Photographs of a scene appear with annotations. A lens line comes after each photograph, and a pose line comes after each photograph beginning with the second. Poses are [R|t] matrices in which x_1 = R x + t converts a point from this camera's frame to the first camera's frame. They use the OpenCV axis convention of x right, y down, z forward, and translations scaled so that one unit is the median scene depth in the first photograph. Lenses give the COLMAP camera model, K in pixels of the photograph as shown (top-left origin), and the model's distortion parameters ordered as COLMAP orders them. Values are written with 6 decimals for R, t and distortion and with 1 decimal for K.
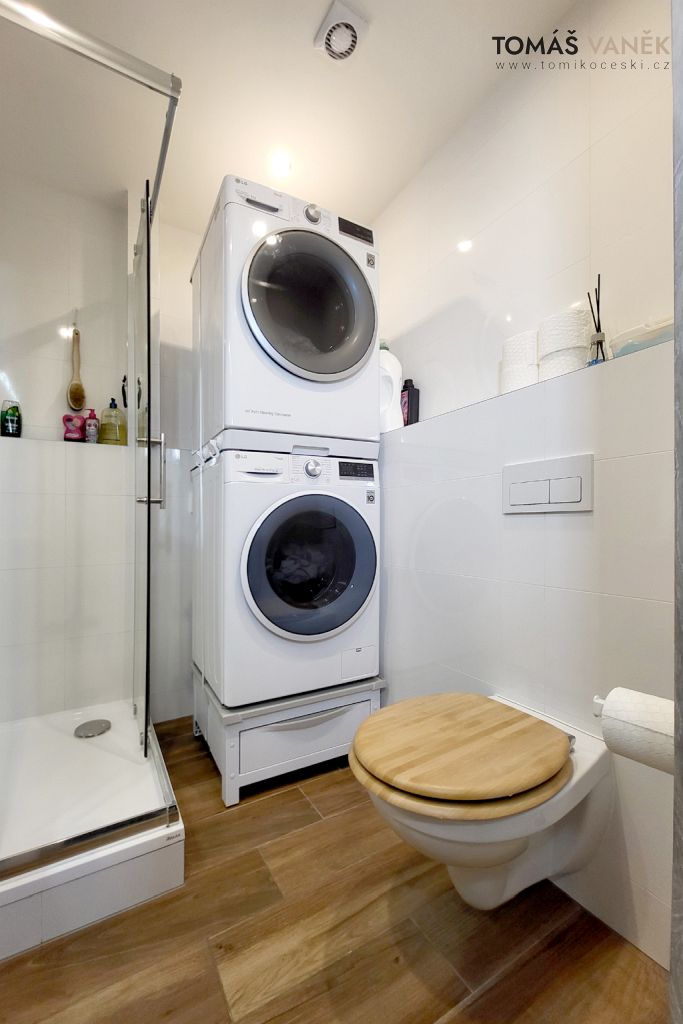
lens RADIAL K [[406.6, 0, 312.0], [0, 406.6, 510.9], [0, 0, 1]] dist [0.000688, -0.001067]
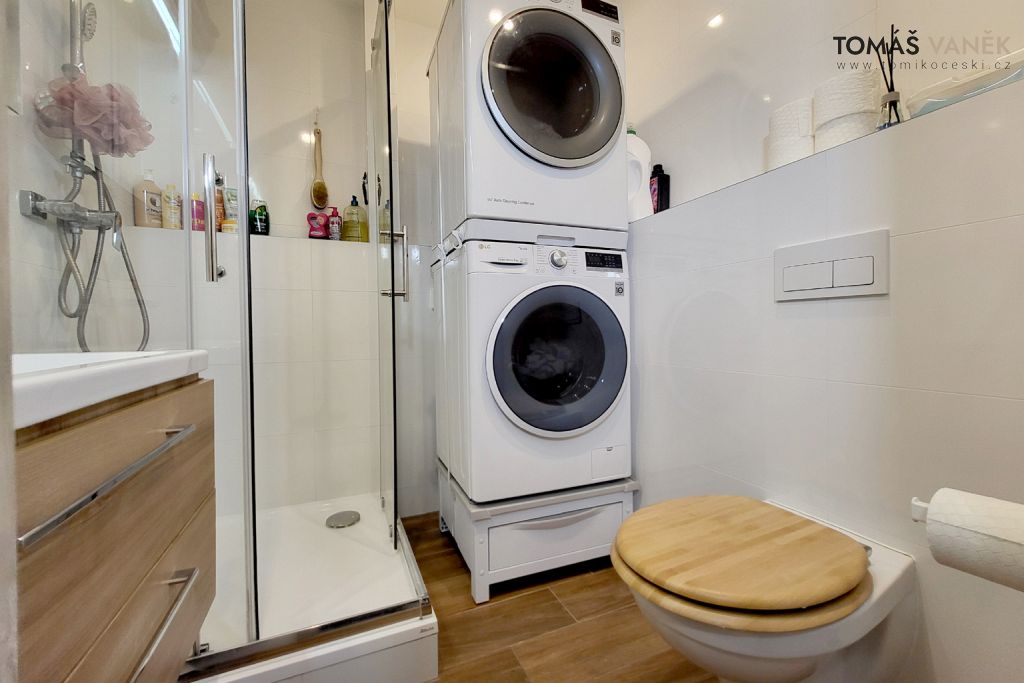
lens RADIAL K [[406.6, 0, 501.0], [0, 406.6, 329.5], [0, 0, 1]] dist [0.000688, -0.001067]
pose [[0.995134, -0.006908, -0.098284, -0.042724], [0.009061, 0.999728, 0.021475, 0.041976], [0.098109, -0.022261, 0.994927, 0.041734]]
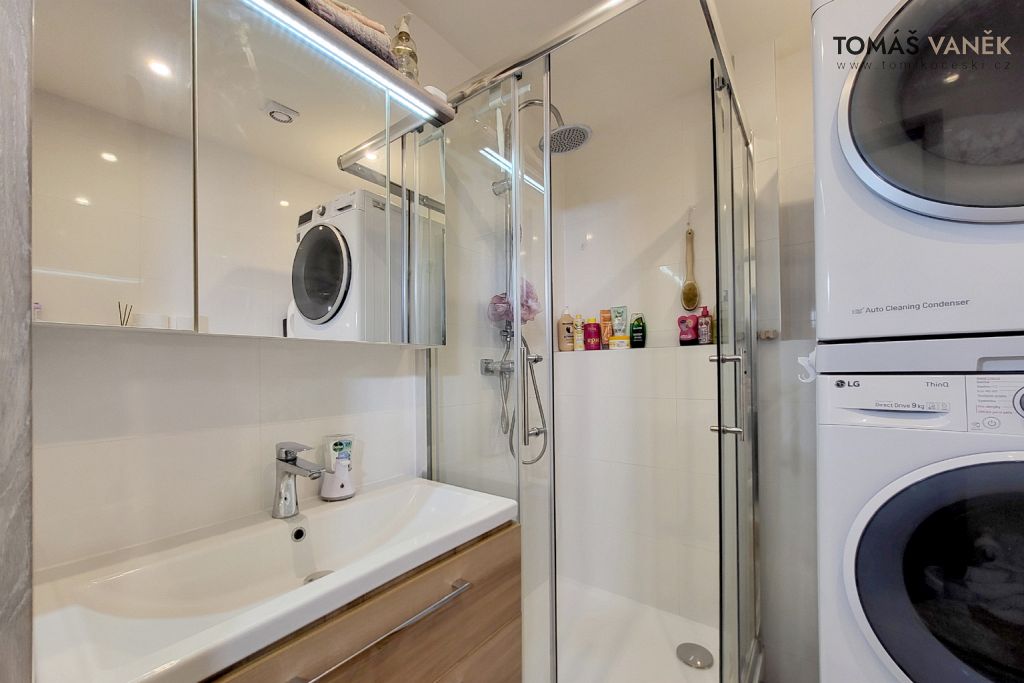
lens RADIAL K [[406.6, 0, 519.1], [0, 406.6, 347.4], [0, 0, 1]] dist [0.000688, -0.001067]
pose [[0.422690, -0.032162, -0.905704, 0.173748], [0.026602, 0.999380, -0.023074, -0.172984], [0.905884, -0.014340, 0.423283, 0.233622]]
